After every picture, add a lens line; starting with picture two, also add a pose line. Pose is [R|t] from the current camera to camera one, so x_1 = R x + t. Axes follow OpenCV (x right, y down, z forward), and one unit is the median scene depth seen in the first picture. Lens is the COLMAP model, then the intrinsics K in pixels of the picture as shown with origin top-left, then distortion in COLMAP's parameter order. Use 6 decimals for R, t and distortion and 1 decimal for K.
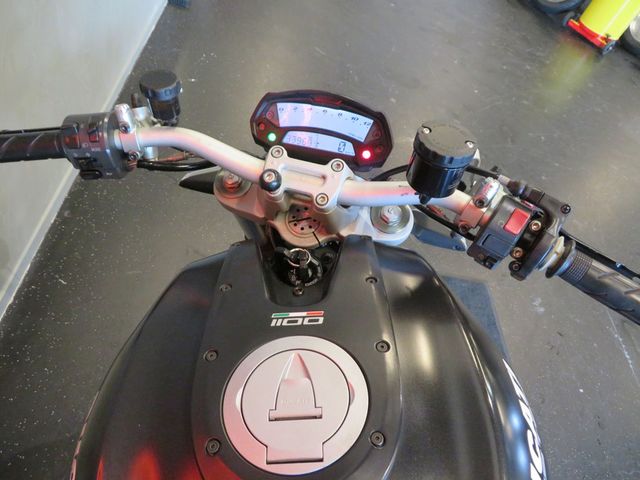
lens RADIAL K [[455.7, 0, 320.0], [0, 455.7, 240.0], [0, 0, 1]] dist [-0.006285, 0.003683]
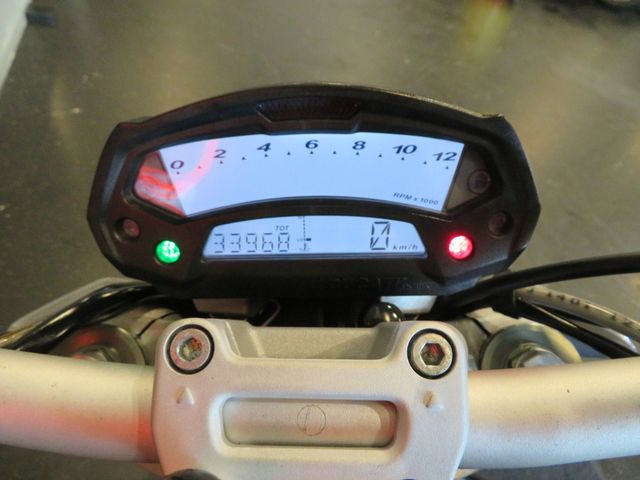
lens RADIAL K [[455.7, 0, 320.0], [0, 455.7, 240.0], [0, 0, 1]] dist [-0.006285, 0.003683]
pose [[0.967383, -0.227524, 0.111371, -0.034199], [0.226349, 0.973769, 0.023252, -0.218687], [-0.113740, 0.002715, 0.993507, 0.663650]]
